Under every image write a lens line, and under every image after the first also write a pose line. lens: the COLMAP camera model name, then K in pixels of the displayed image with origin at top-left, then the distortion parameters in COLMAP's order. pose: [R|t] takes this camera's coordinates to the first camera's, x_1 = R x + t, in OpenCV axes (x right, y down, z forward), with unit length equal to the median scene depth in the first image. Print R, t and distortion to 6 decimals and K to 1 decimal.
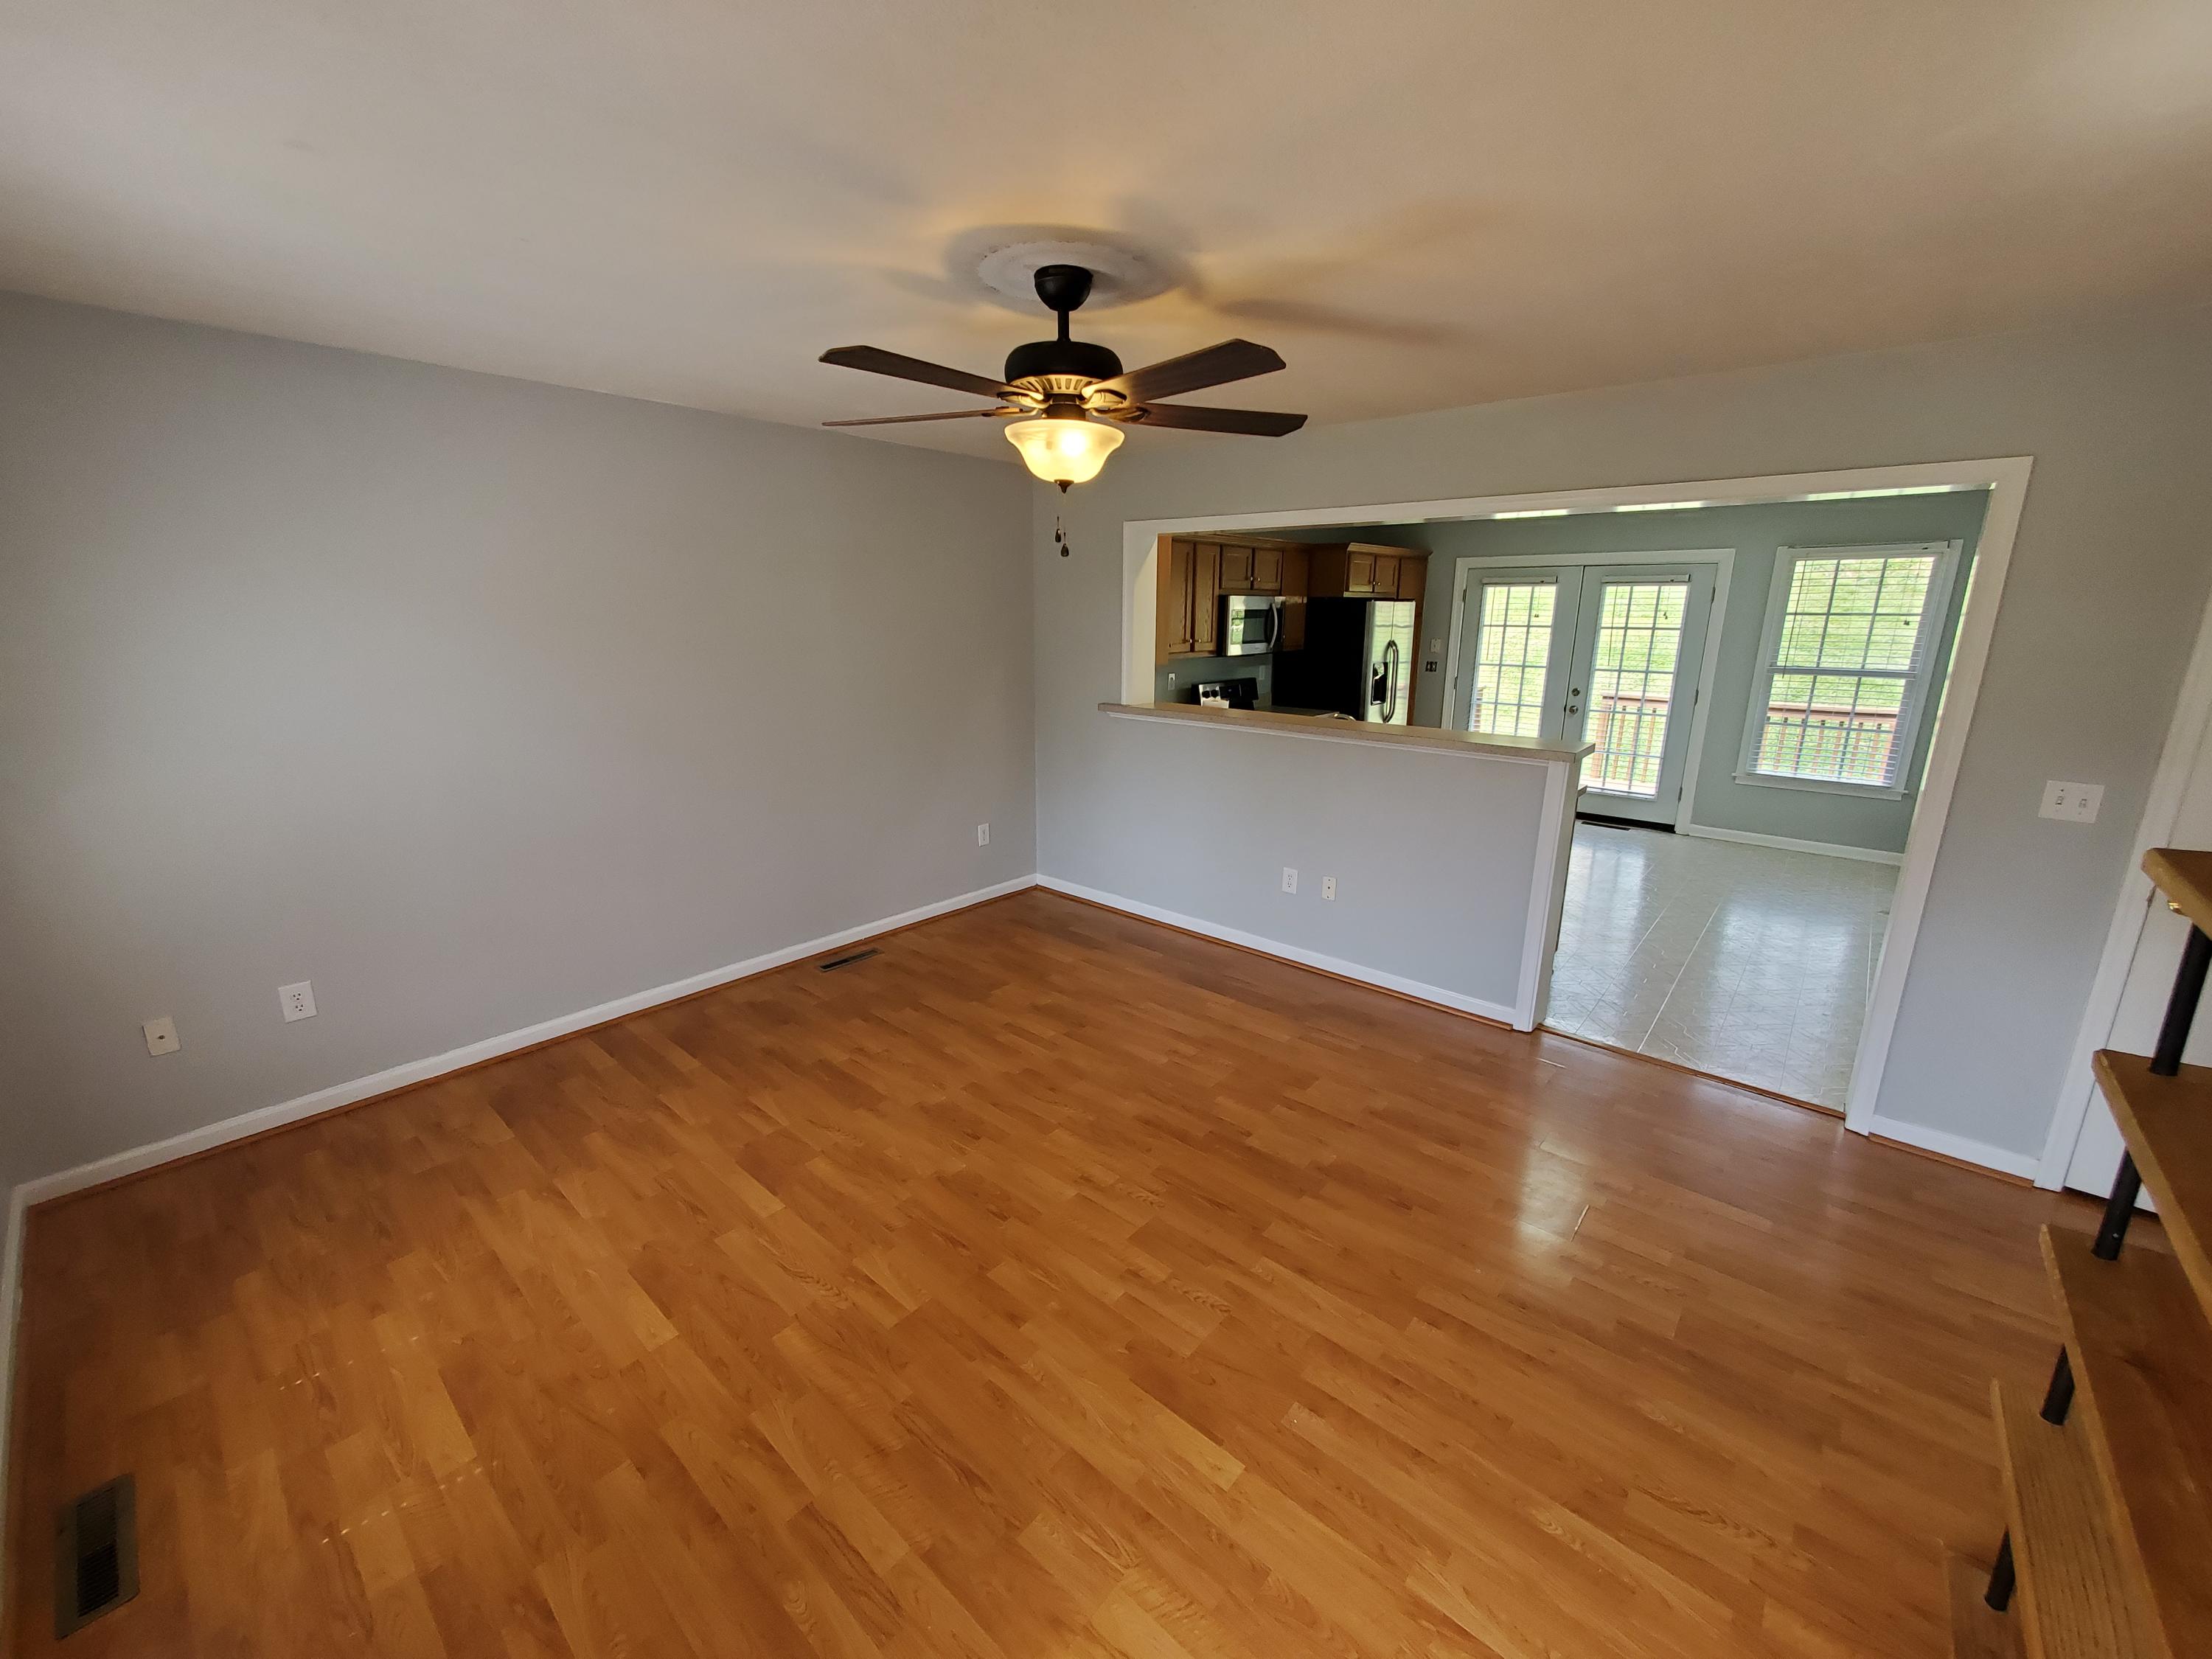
lens RADIAL K [[869.9, 0, 1120.9], [0, 869.9, 820.3], [0, 0, 1]] dist [0.003614, -0.000337]
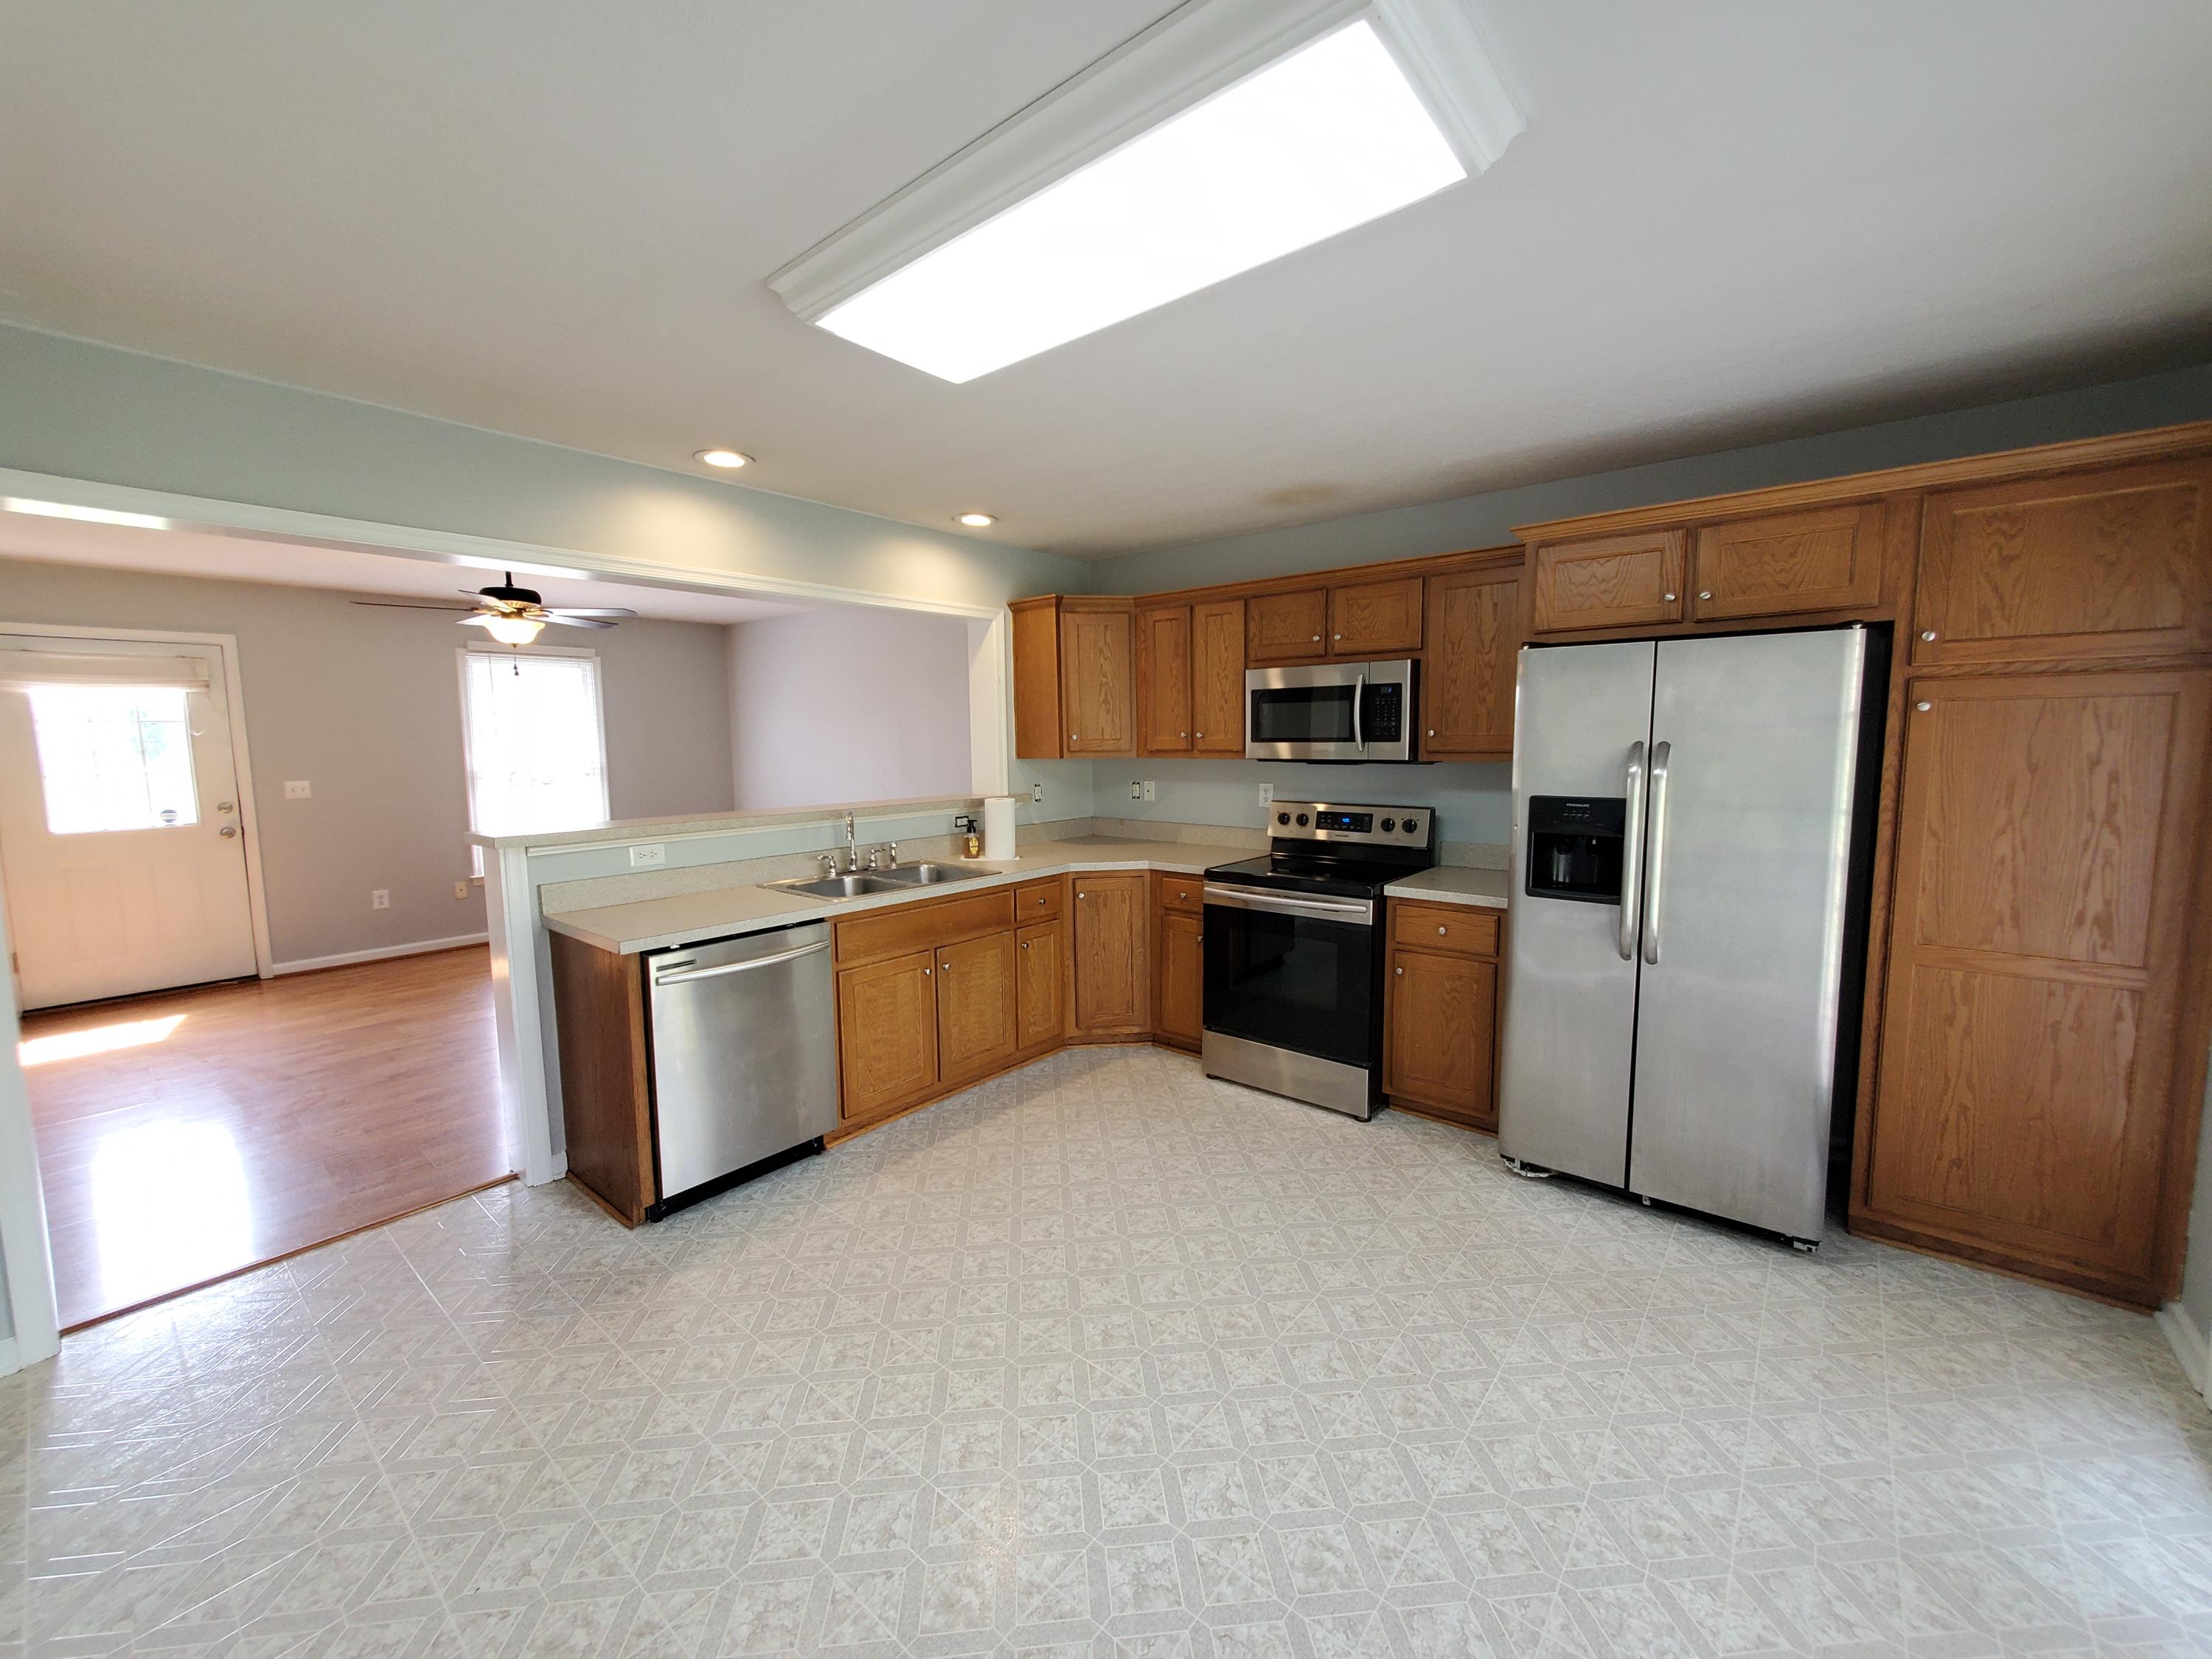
lens RADIAL K [[869.9, 0, 1108.2], [0, 869.9, 821.3], [0, 0, 1]] dist [0.003614, -0.000337]
pose [[0.001143, 0.095540, -0.995425, 0.780179], [-0.232494, 0.968174, 0.092657, -0.176070], [0.972597, 0.231325, 0.023319, 0.877717]]
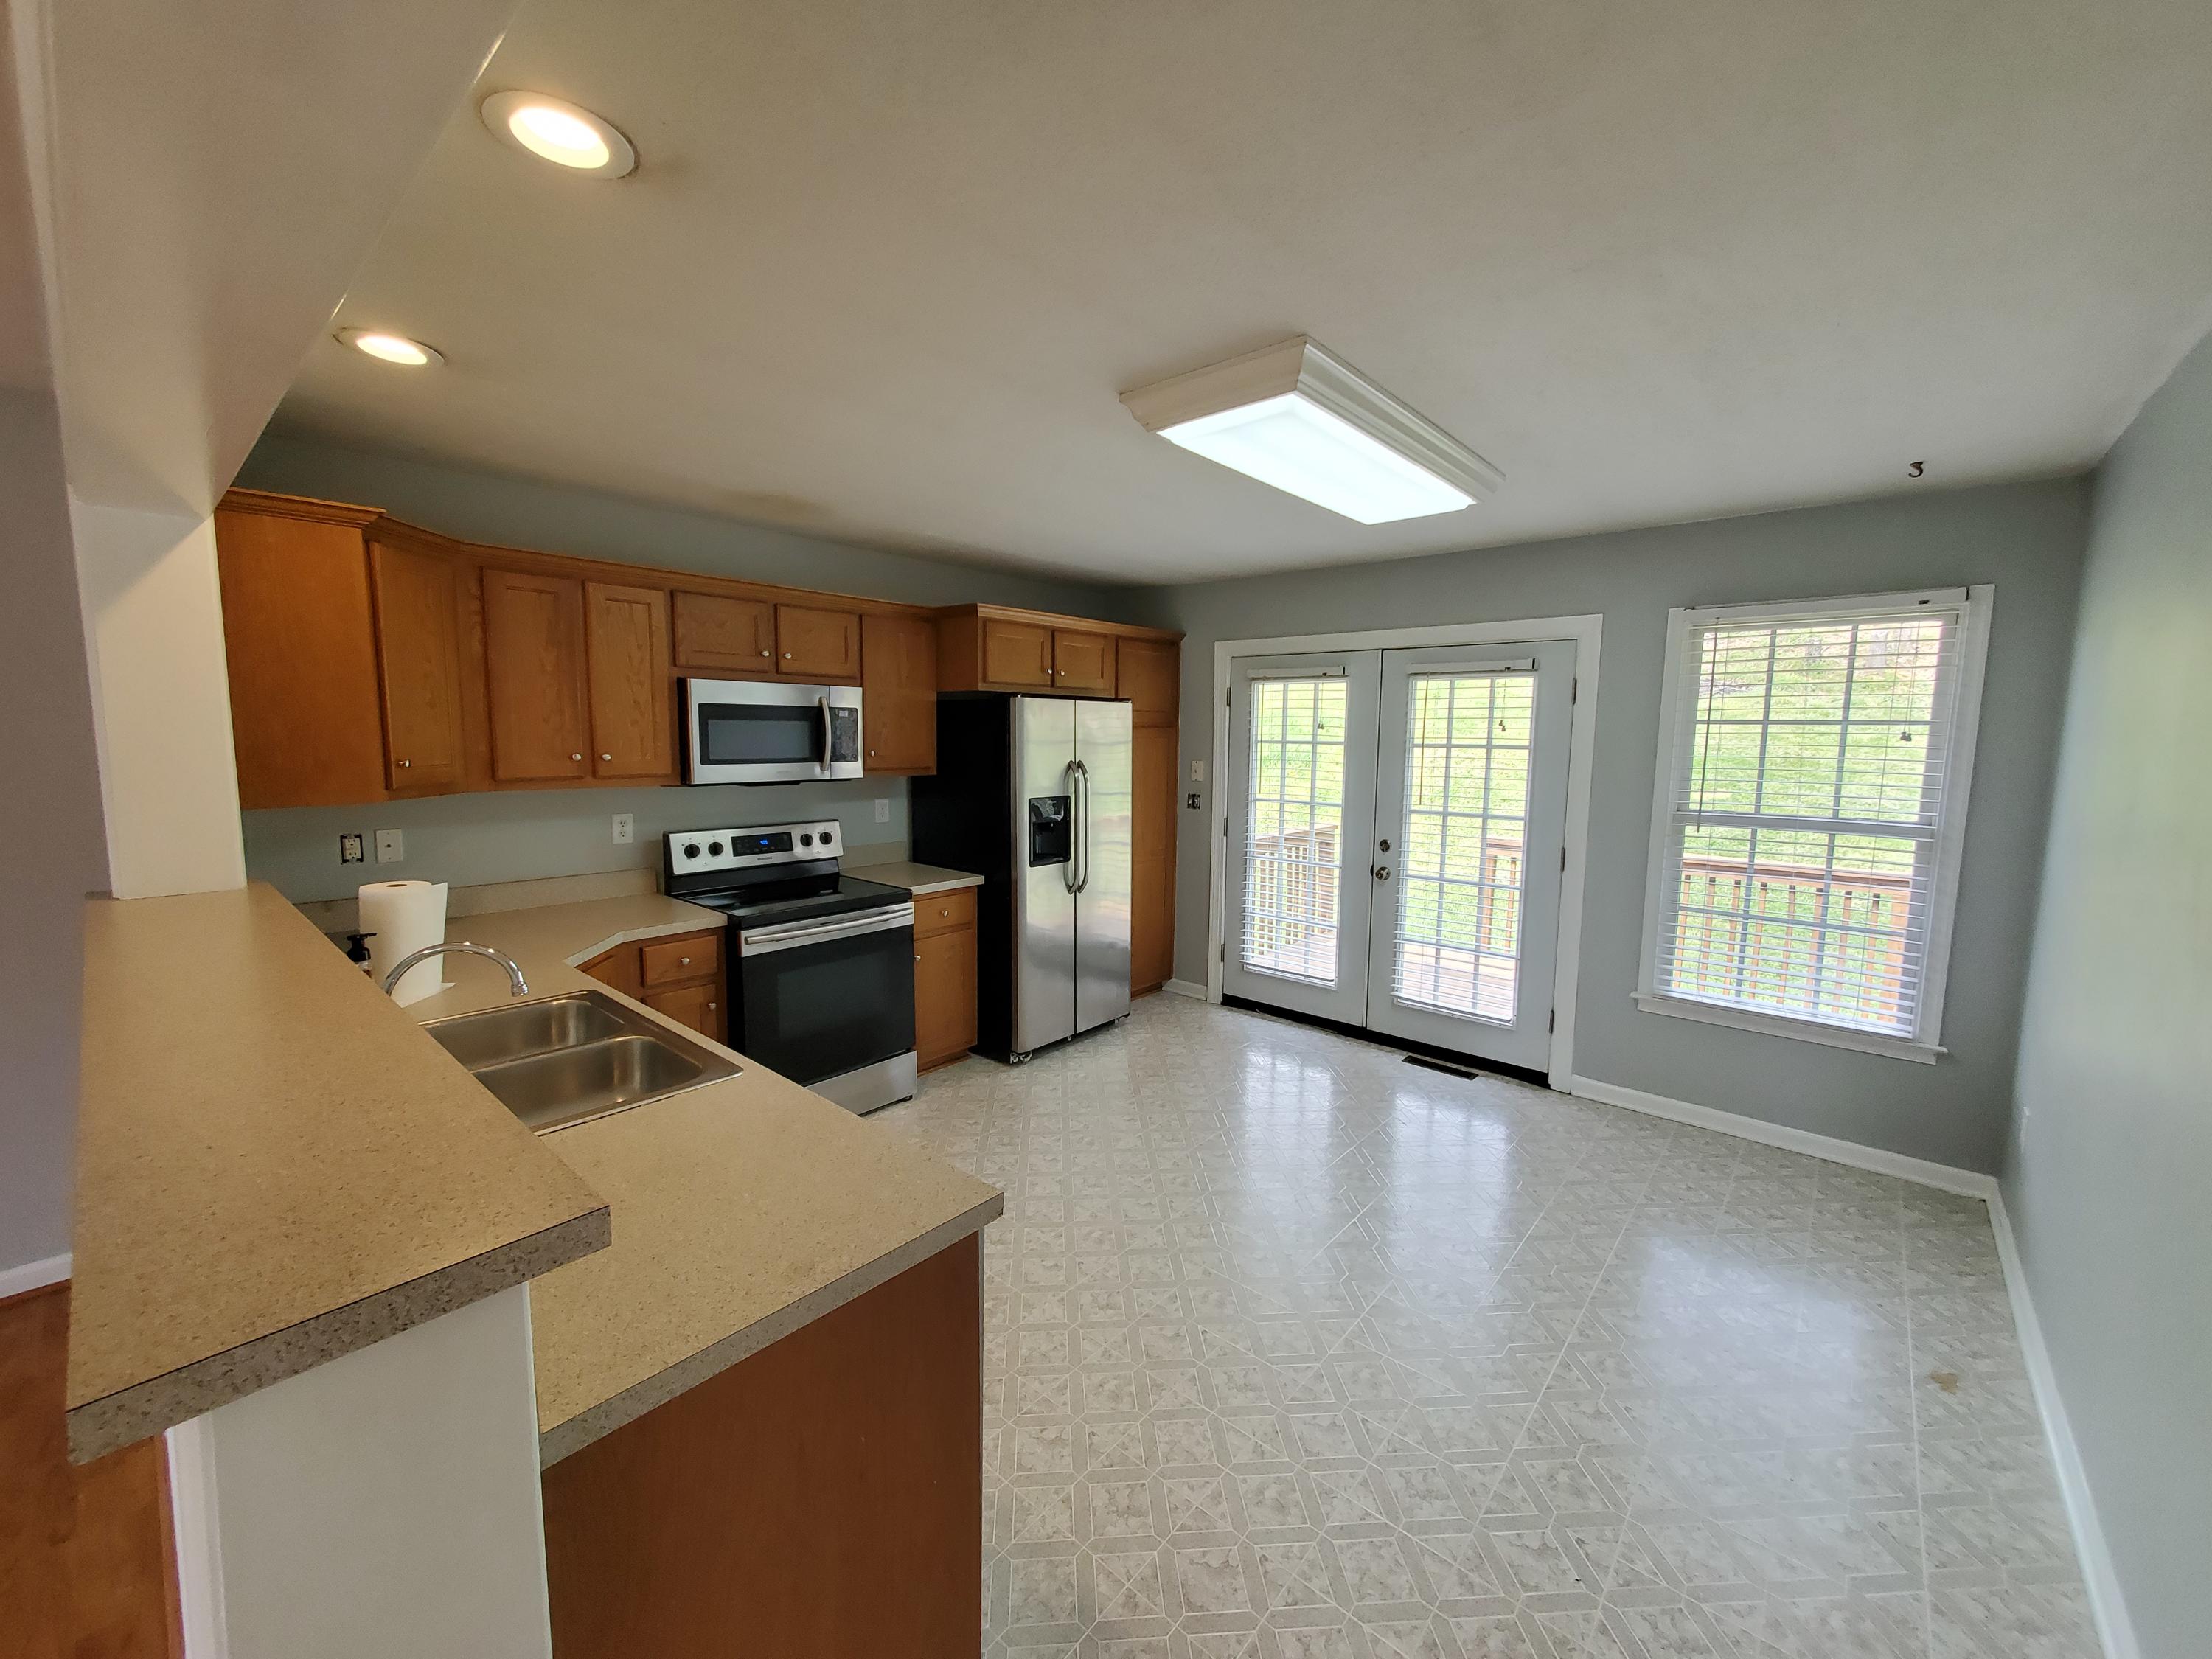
lens RADIAL K [[869.9, 0, 1121.5], [0, 869.9, 822.0], [0, 0, 1]] dist [0.003614, -0.000337]
pose [[0.999864, 0.010907, -0.012387, 0.377331], [-0.012522, 0.990232, -0.138869, -0.083013], [0.010751, 0.139006, 0.990233, 0.417320]]
